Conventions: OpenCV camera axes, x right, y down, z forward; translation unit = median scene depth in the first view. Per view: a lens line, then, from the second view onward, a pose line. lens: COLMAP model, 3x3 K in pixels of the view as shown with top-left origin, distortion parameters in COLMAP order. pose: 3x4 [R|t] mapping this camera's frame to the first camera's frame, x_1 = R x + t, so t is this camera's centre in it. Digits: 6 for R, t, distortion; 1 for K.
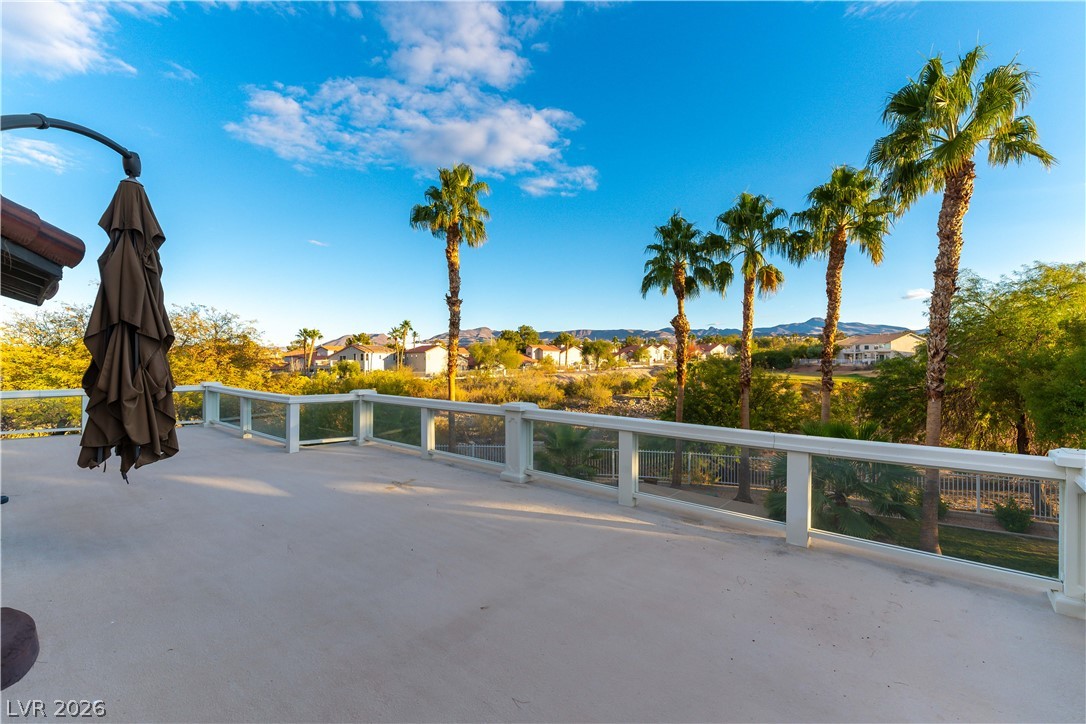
lens RADIAL K [[470.4, 0, 549.8], [0, 470.4, 357.5], [0, 0, 1]] dist [0.002839, 0.000743]
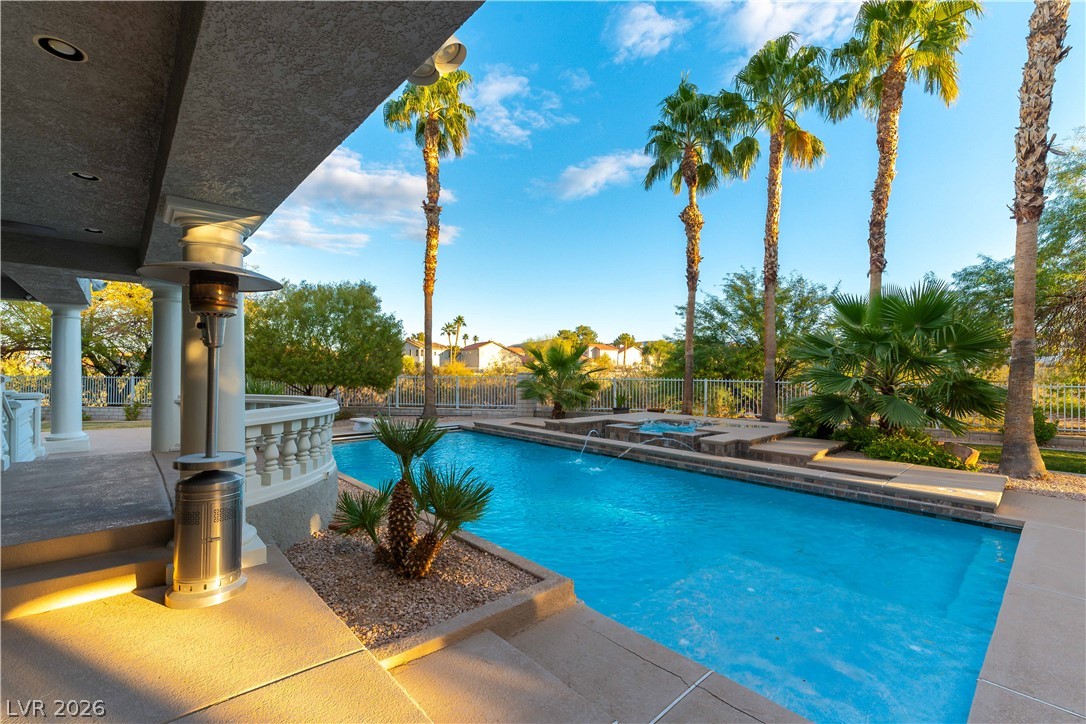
lens RADIAL K [[470.4, 0, 569.7], [0, 470.4, 373.2], [0, 0, 1]] dist [0.002839, 0.000743]
pose [[0.993854, 0.003056, -0.110656, 0.159034], [-0.003605, 0.999982, -0.004764, 0.201926], [0.110639, 0.005134, 0.993847, 0.170217]]
